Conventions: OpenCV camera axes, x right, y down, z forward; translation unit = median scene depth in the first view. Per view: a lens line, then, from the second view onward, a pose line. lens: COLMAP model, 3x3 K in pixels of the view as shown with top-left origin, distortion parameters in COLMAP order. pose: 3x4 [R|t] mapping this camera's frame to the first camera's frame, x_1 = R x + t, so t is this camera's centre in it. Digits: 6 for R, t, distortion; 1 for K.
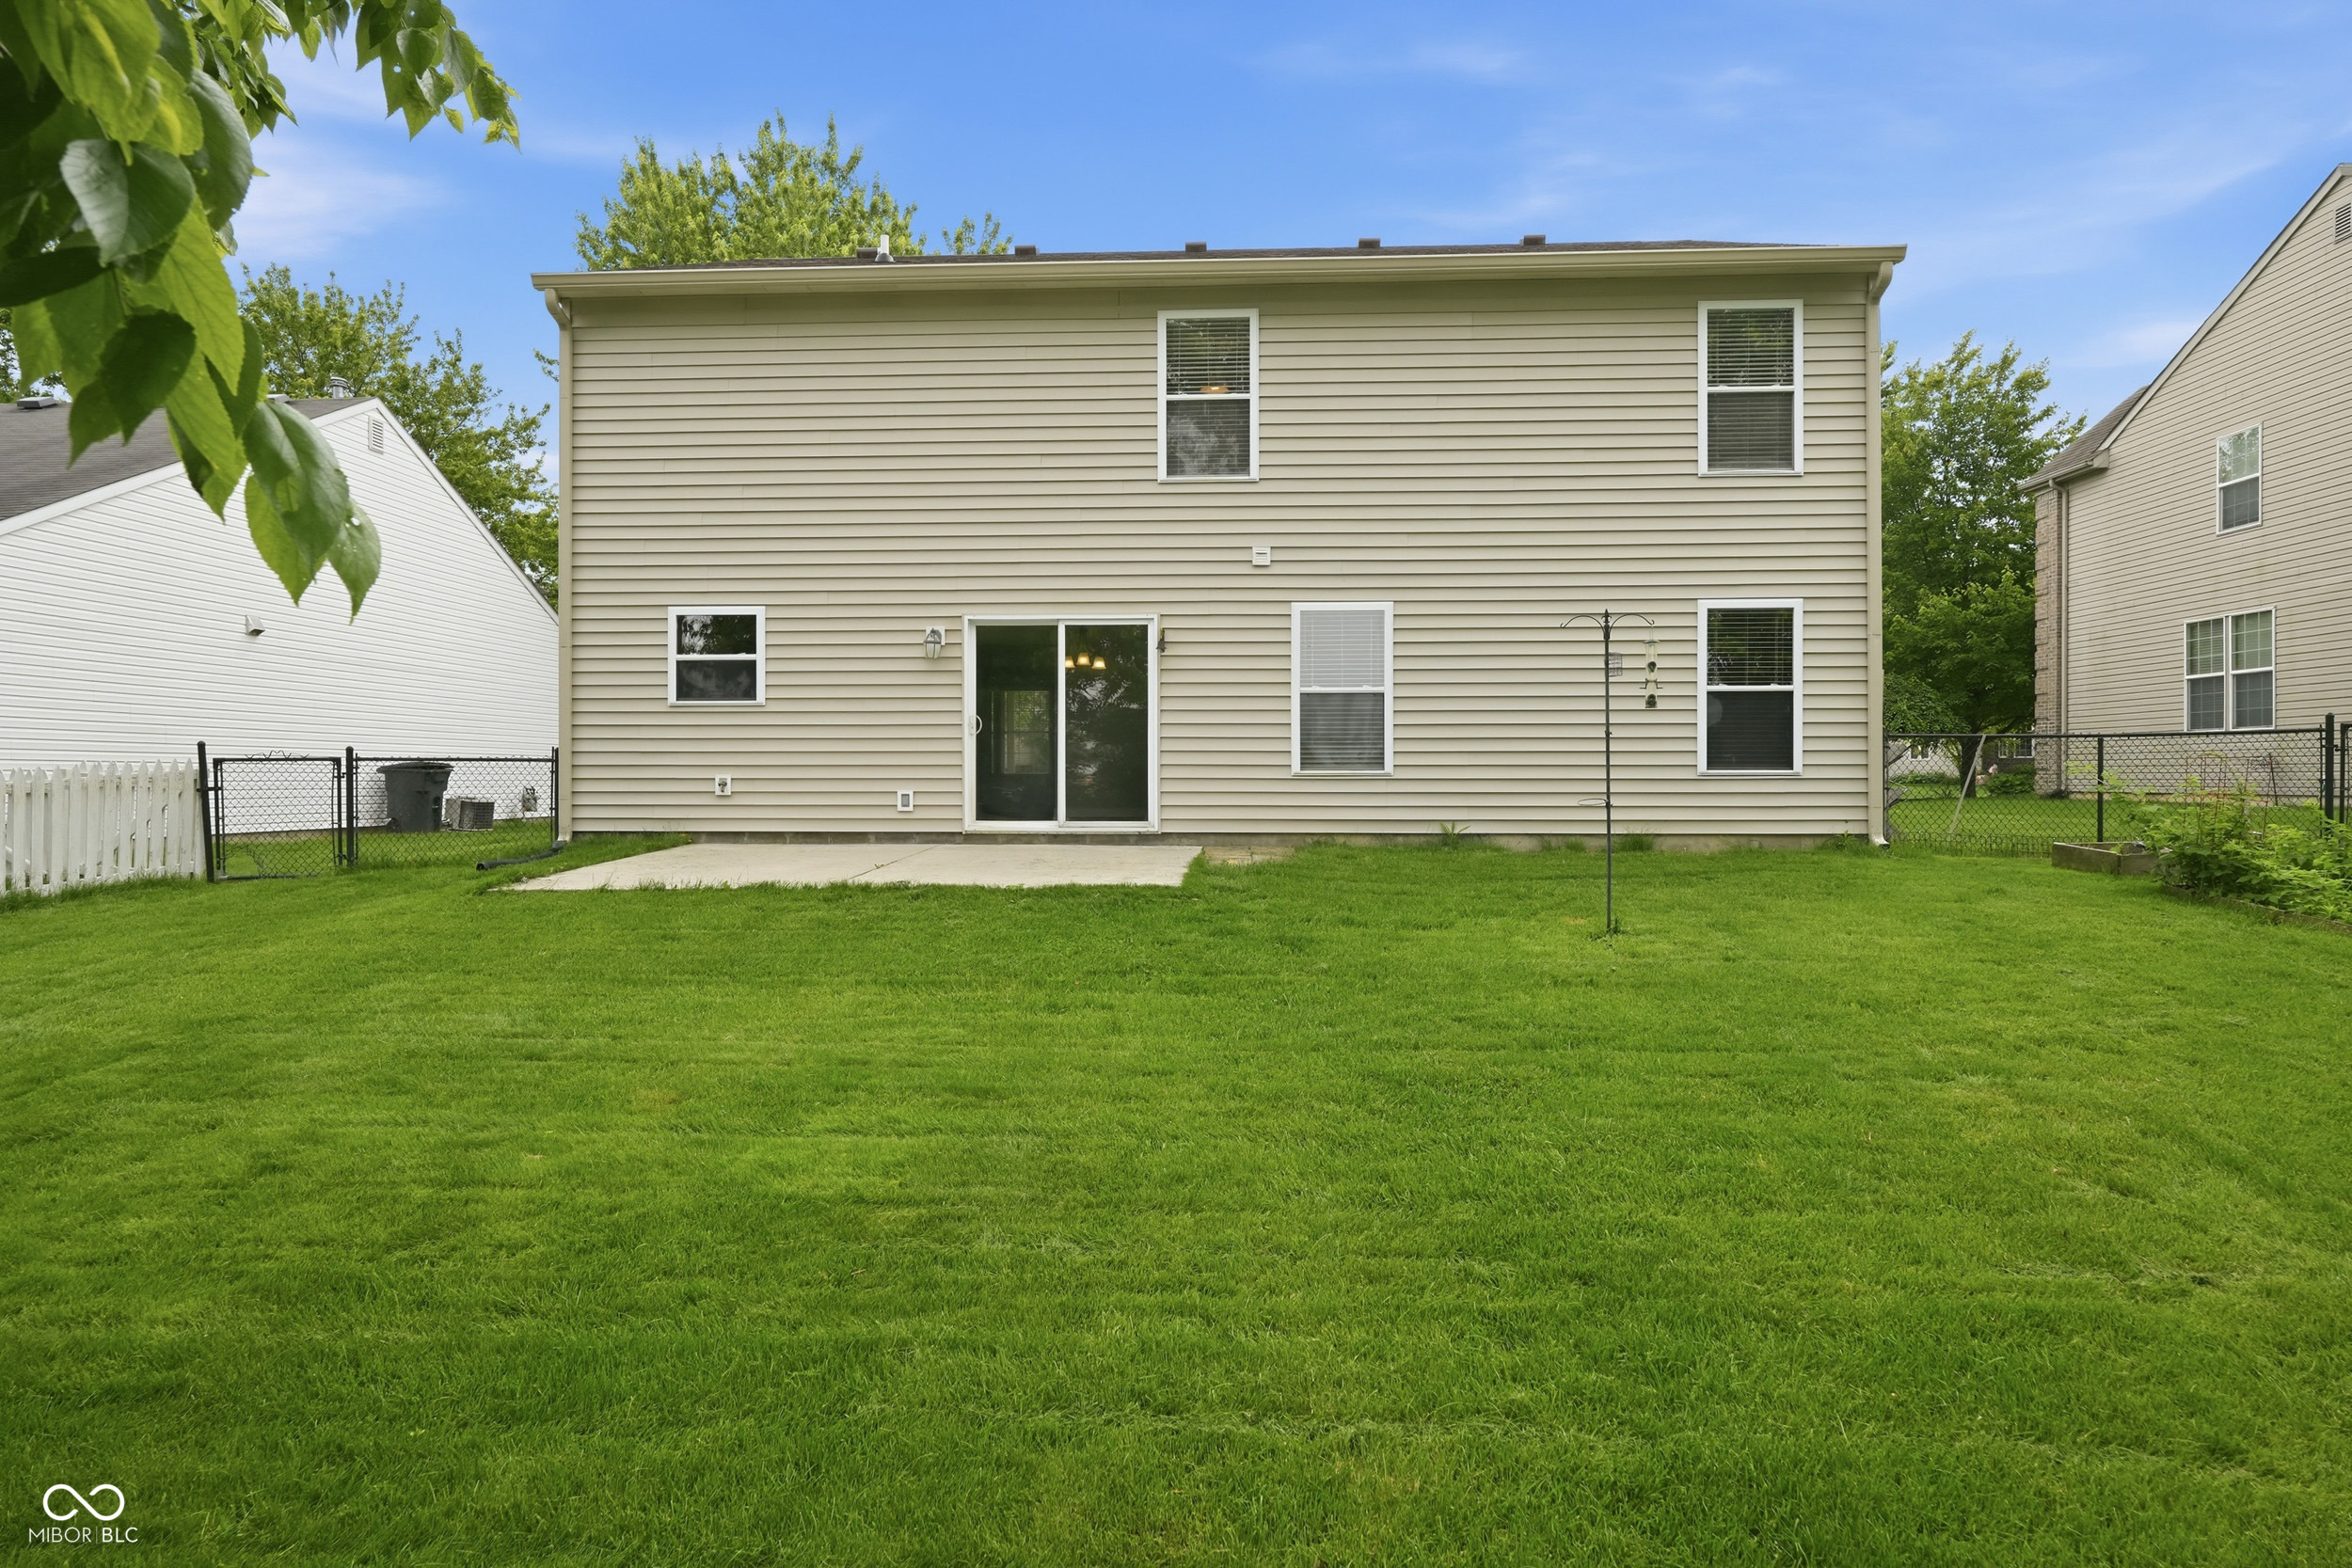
lens RADIAL K [[1337.9, 0, 1179.3], [0, 1337.9, 789.9], [0, 0, 1]] dist [-0.004168, 0.000789]
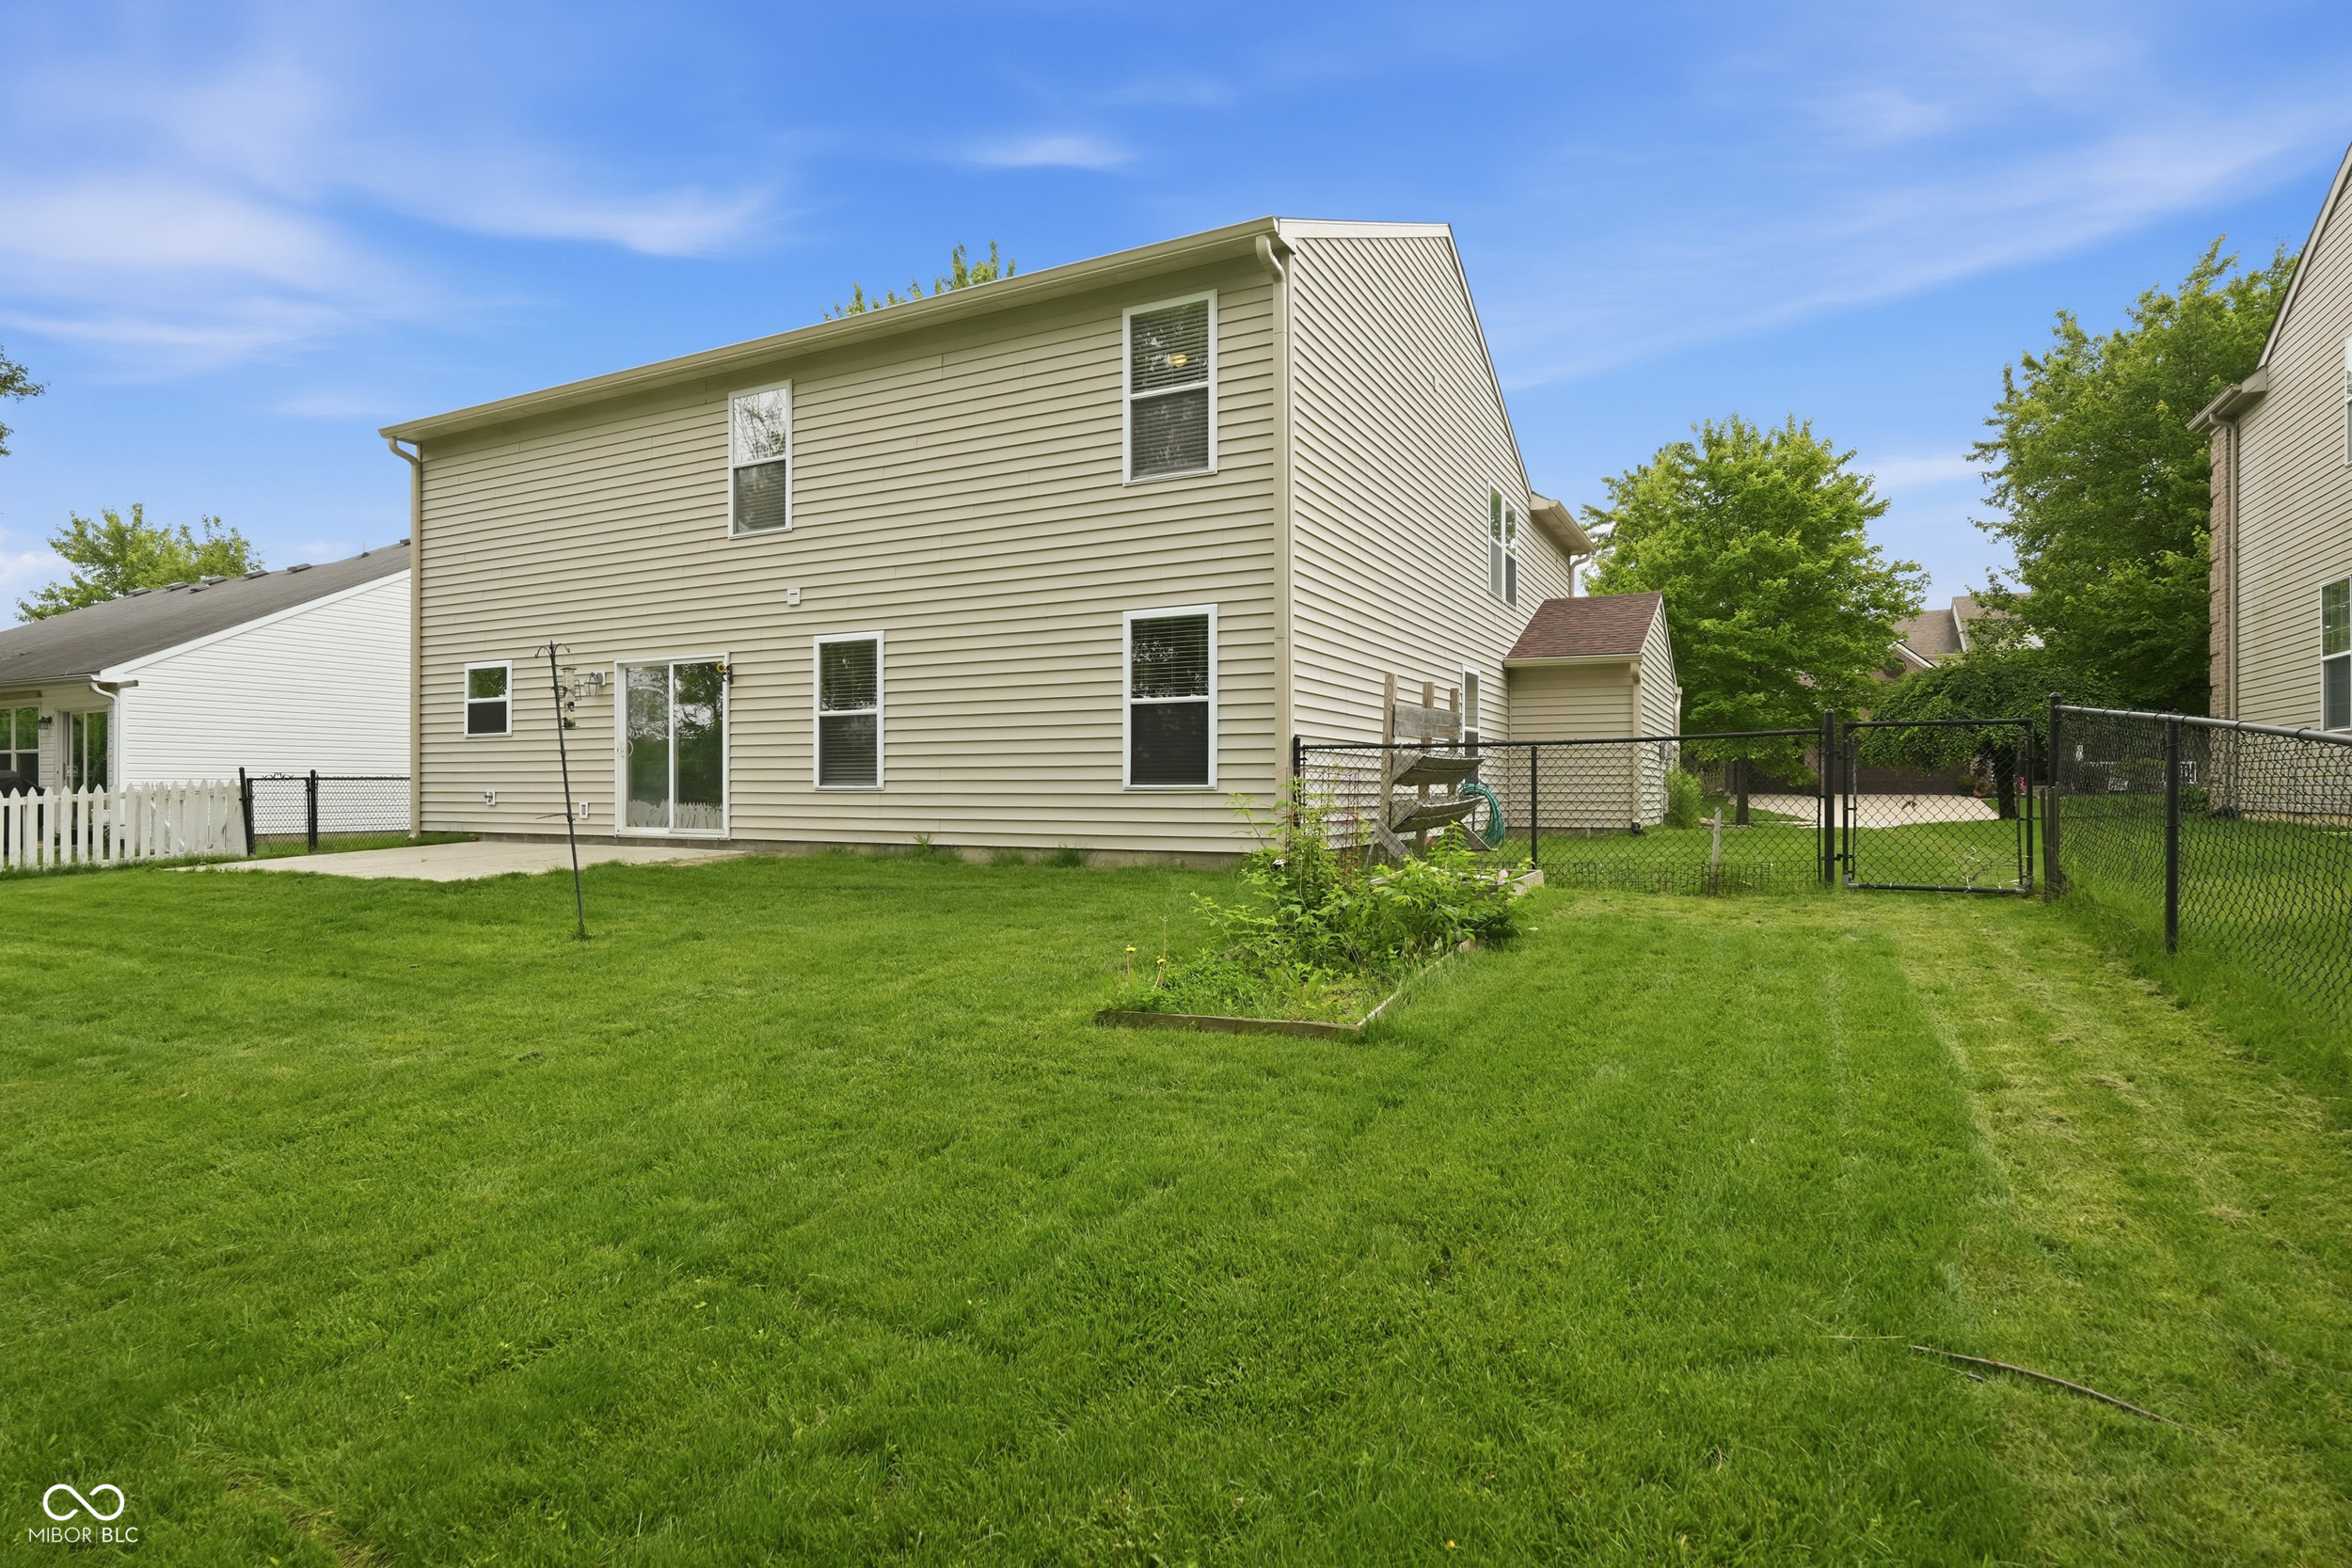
lens RADIAL K [[1199.2, 0, 1176.0], [0, 1199.2, 794.2], [0, 0, 1]] dist [-0.006901, -0.000583]
pose [[0.911602, 0.001785, -0.411071, 0.774925], [-0.002880, 0.999994, -0.002043, -0.006075], [0.411064, 0.003046, 0.911601, 0.209147]]
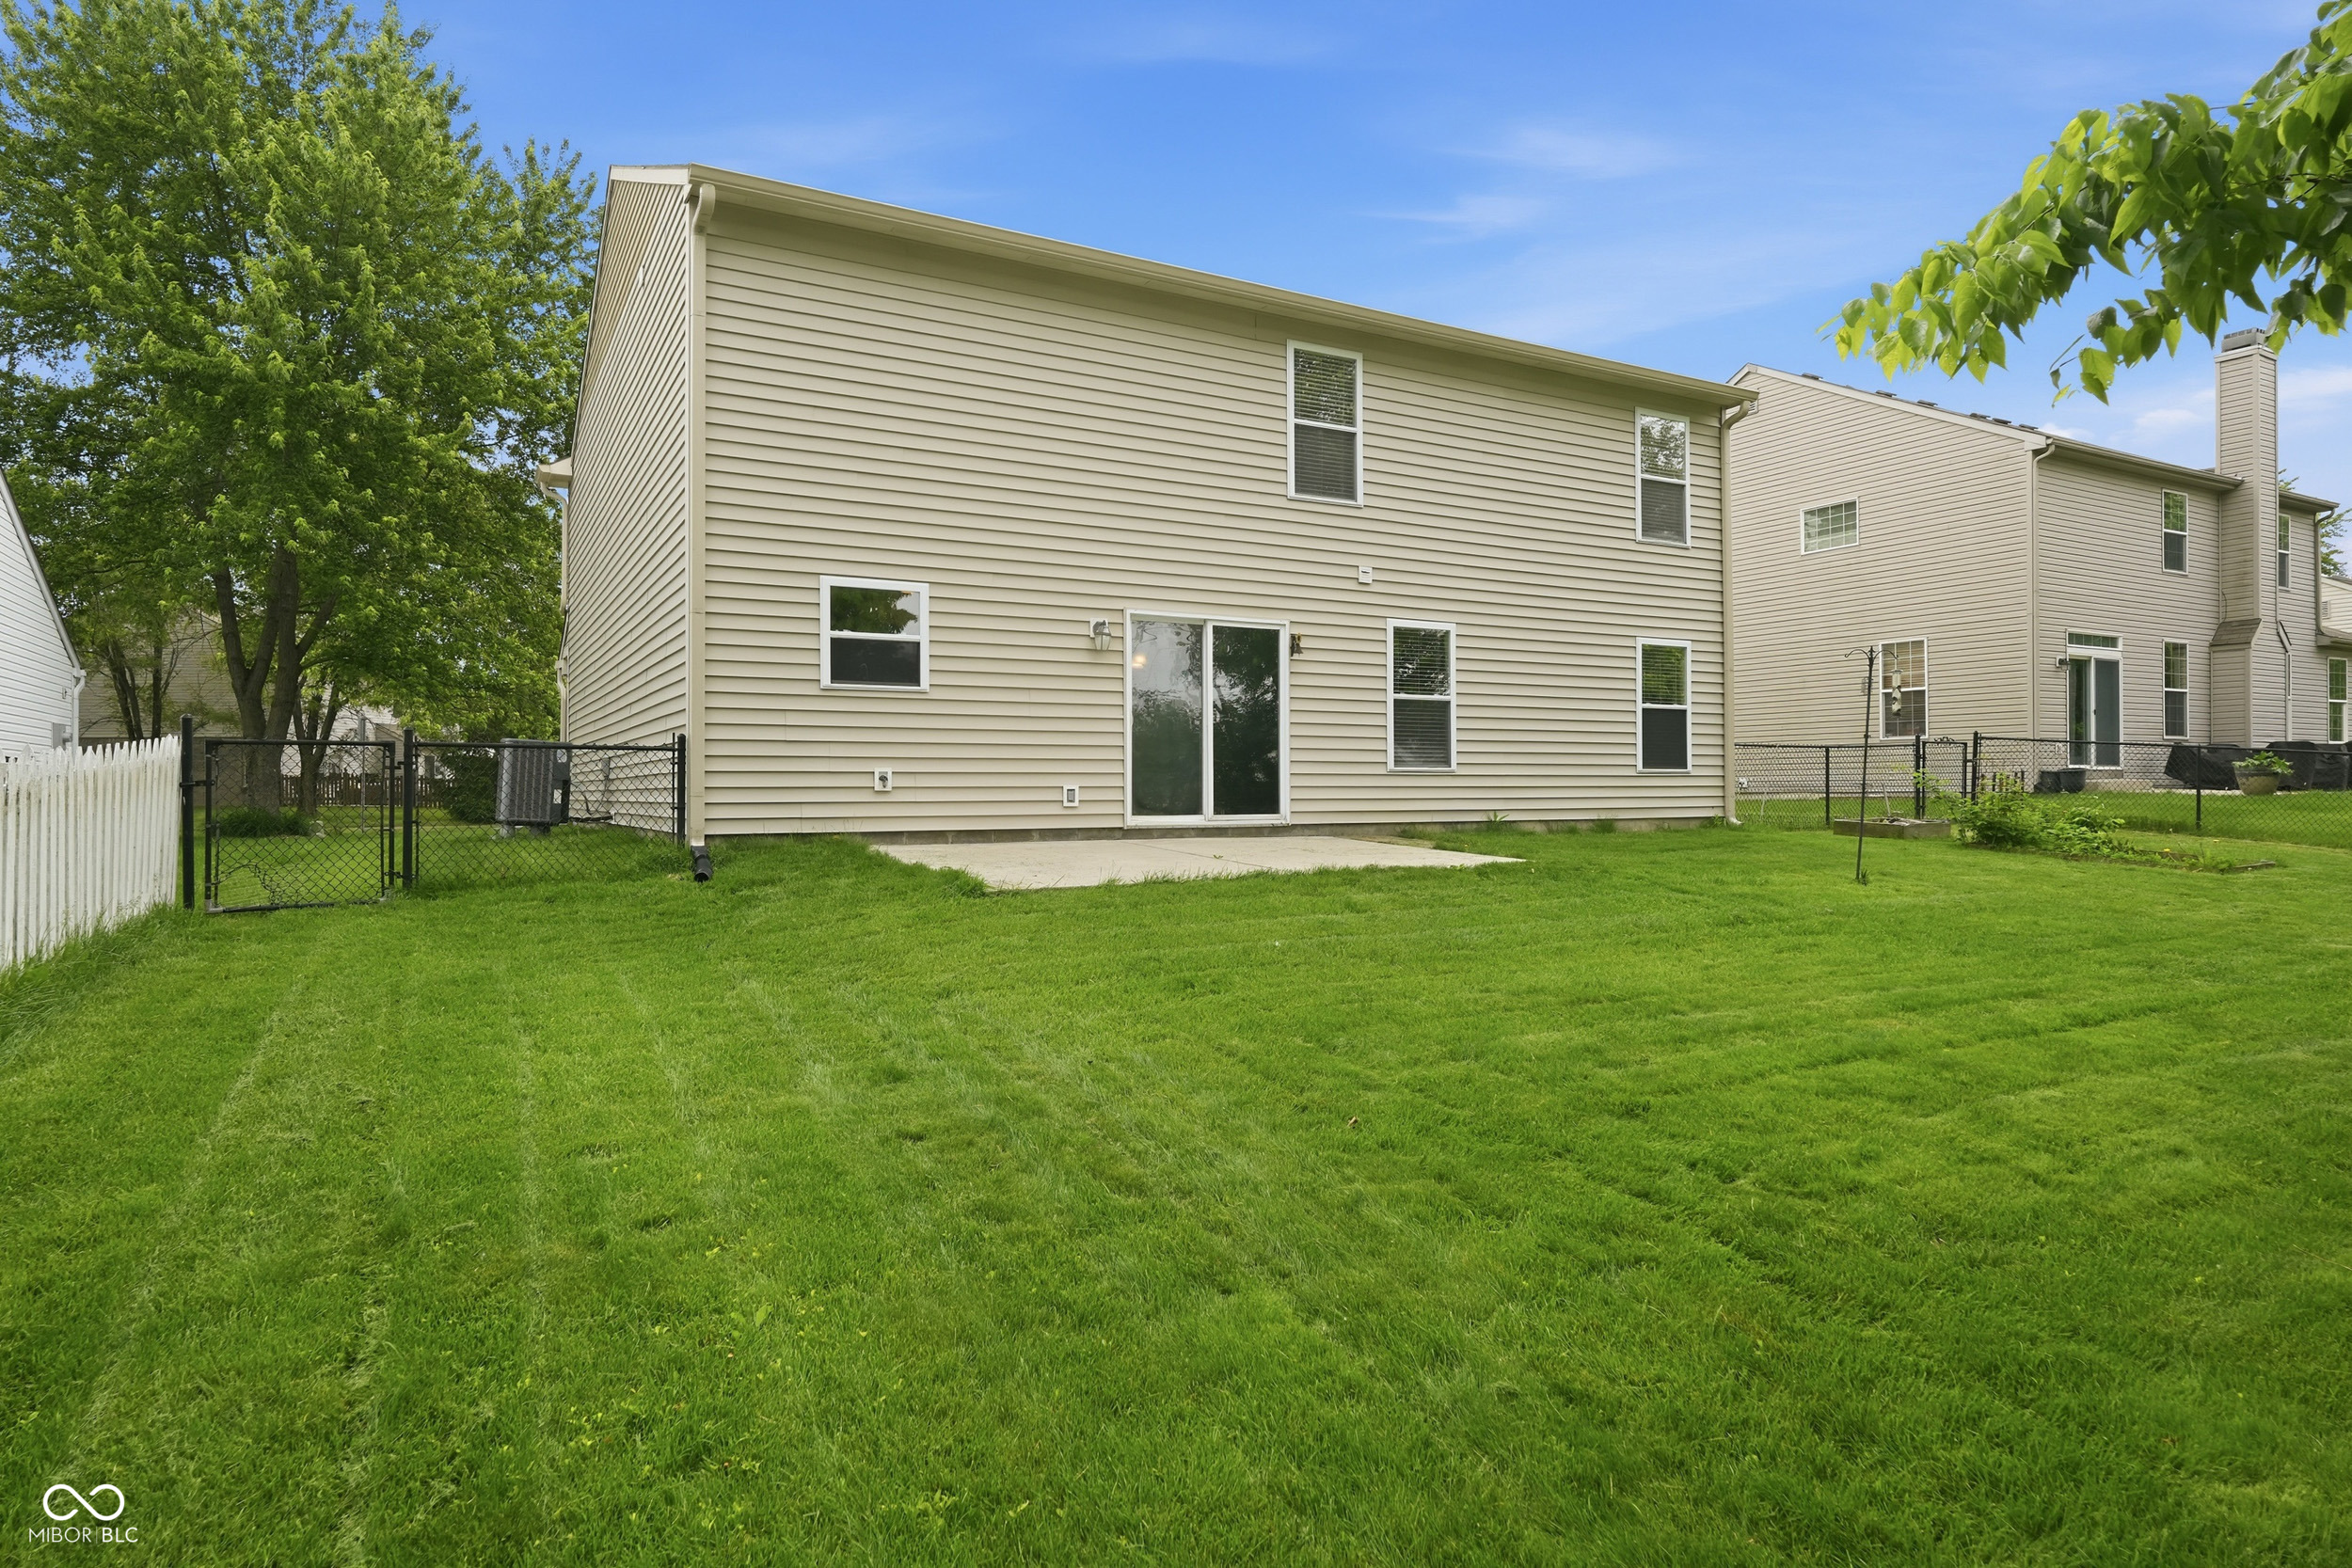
lens RADIAL K [[1337.9, 0, 1177.2], [0, 1337.9, 780.3], [0, 0, 1]] dist [-0.004168, 0.000789]
pose [[0.847113, 0.001262, 0.531411, -0.665171], [0.004206, 0.999950, -0.009079, 0.006081], [-0.531396, 0.009926, 0.847066, 0.140083]]
